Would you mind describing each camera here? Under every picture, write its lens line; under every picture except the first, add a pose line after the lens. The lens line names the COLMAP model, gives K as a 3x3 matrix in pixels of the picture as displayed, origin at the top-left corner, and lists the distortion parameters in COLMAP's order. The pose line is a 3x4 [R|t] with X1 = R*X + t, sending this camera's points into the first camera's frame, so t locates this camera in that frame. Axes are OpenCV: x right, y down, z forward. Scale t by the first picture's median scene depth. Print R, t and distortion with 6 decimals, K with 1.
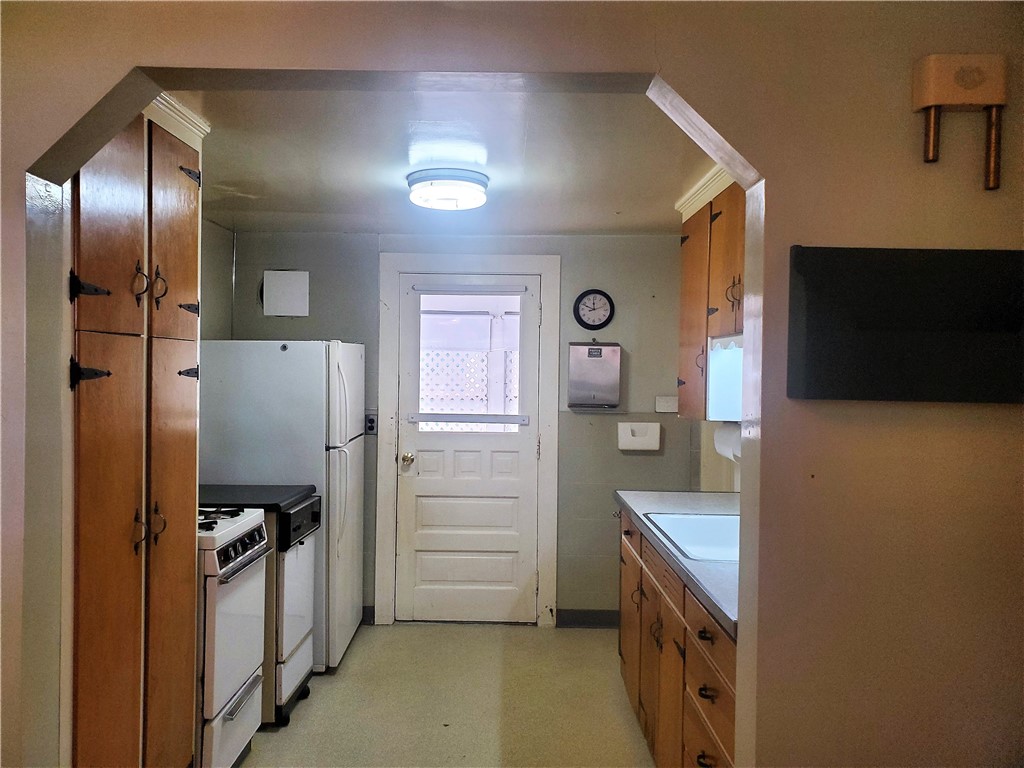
lens RADIAL K [[781.8, 0, 508.7], [0, 781.8, 377.2], [0, 0, 1]] dist [0.097716, -0.025089]
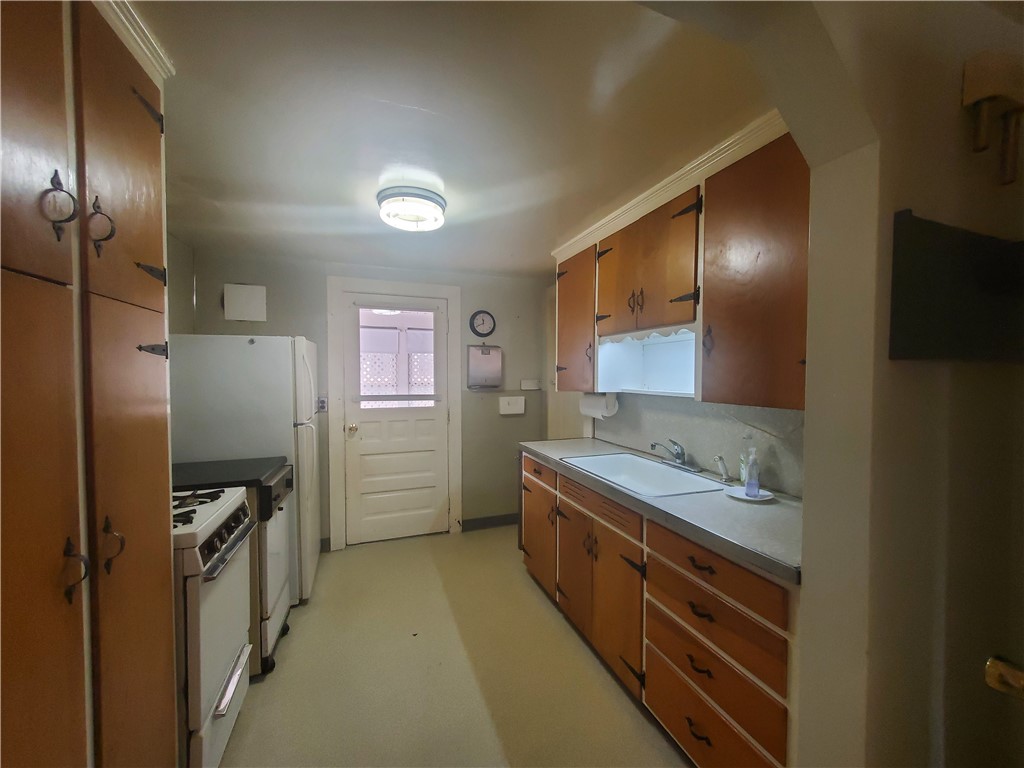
lens RADIAL K [[399.3, 0, 520.7], [0, 399.3, 383.3], [0, 0, 1]] dist [0.017280, 0.000158]
pose [[0.935802, -0.020173, 0.351948, -0.121254], [0.013234, 0.999668, 0.022112, 0.016504], [-0.352277, -0.016035, 0.935758, 0.292617]]
